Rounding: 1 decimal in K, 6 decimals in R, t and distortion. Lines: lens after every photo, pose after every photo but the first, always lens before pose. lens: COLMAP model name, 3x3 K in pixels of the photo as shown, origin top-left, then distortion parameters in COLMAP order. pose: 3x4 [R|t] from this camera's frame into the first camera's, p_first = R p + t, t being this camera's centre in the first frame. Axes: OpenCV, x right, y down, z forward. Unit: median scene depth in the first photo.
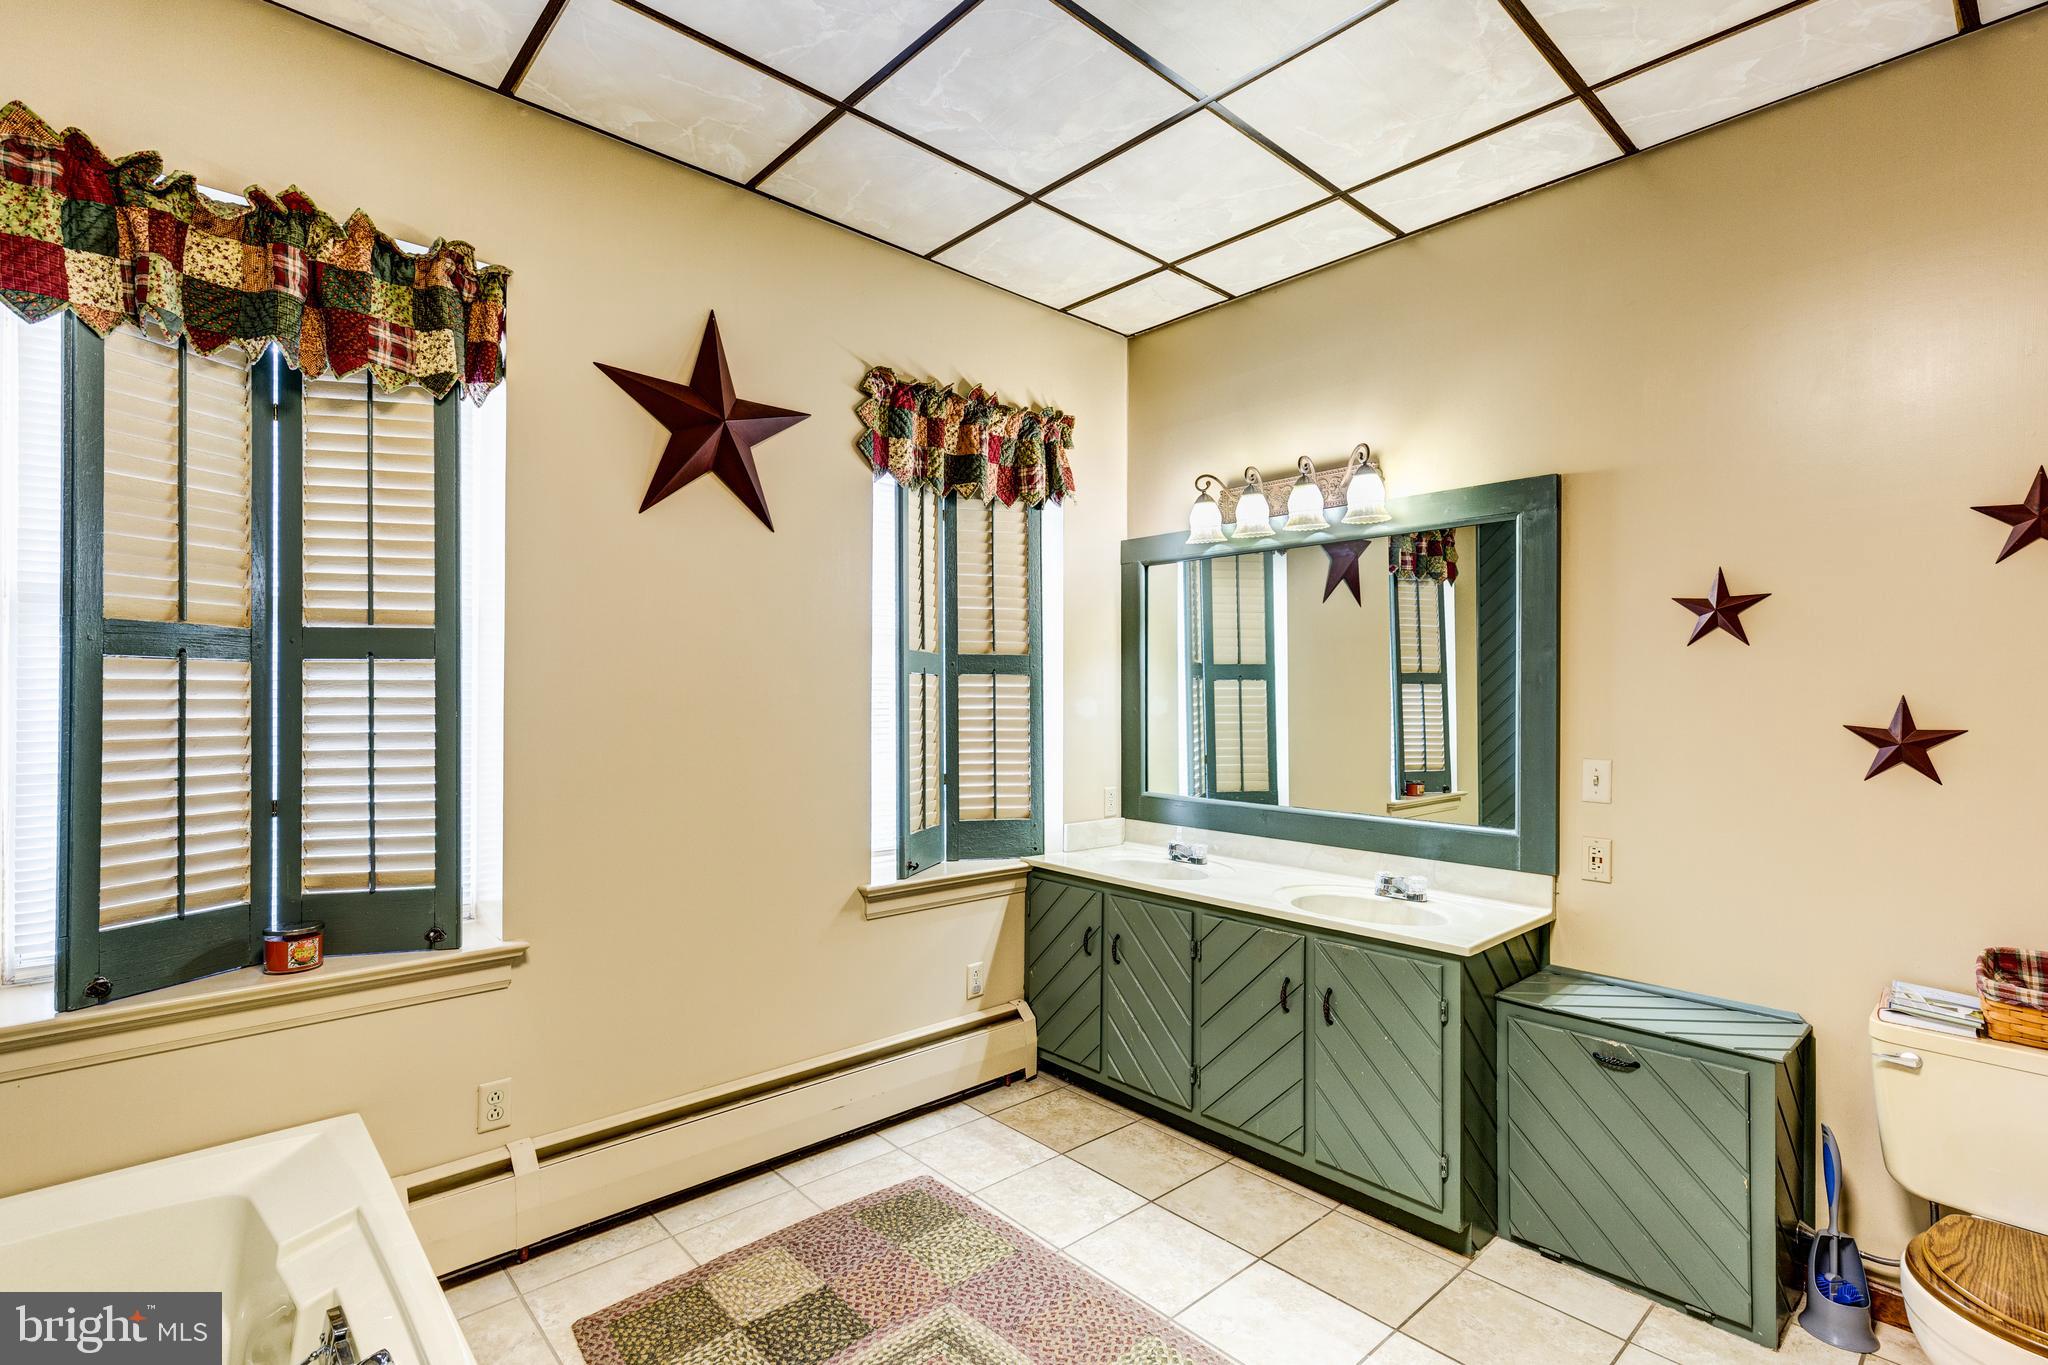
lens RADIAL K [[926.0, 0, 1024.7], [0, 926.0, 686.0], [0, 0, 1]] dist [0.008326, -0.001670]
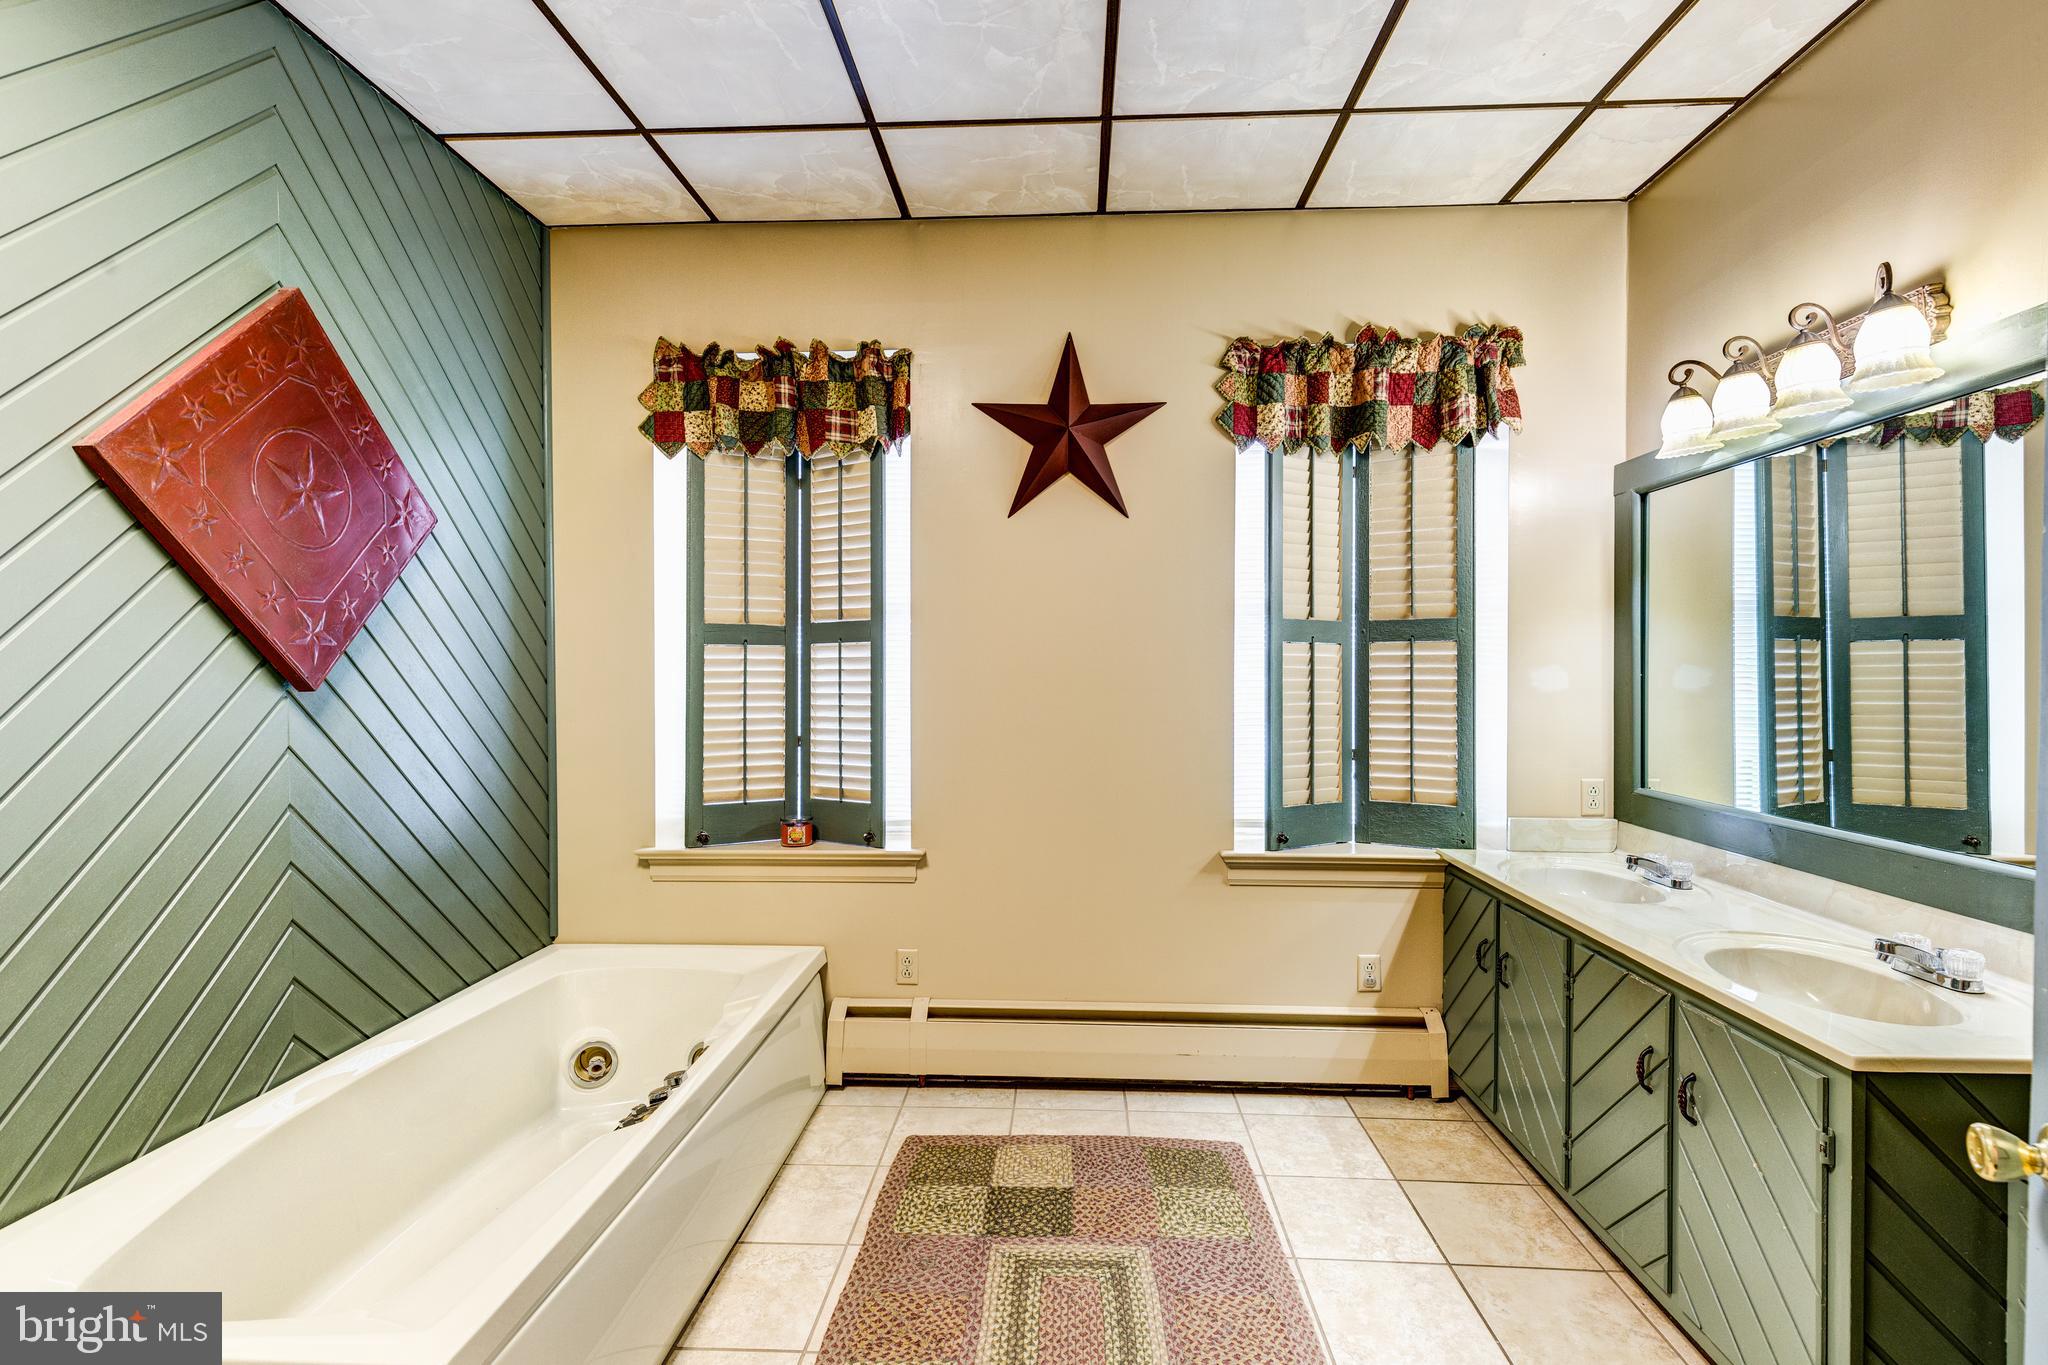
lens RADIAL K [[926.0, 0, 1061.6], [0, 926.0, 679.5], [0, 0, 1]] dist [0.008326, -0.001670]
pose [[0.717317, -0.000534, -0.696747, 0.470233], [0.012017, 0.999860, 0.011606, 0.013323], [0.696643, -0.016698, 0.717223, 0.163087]]
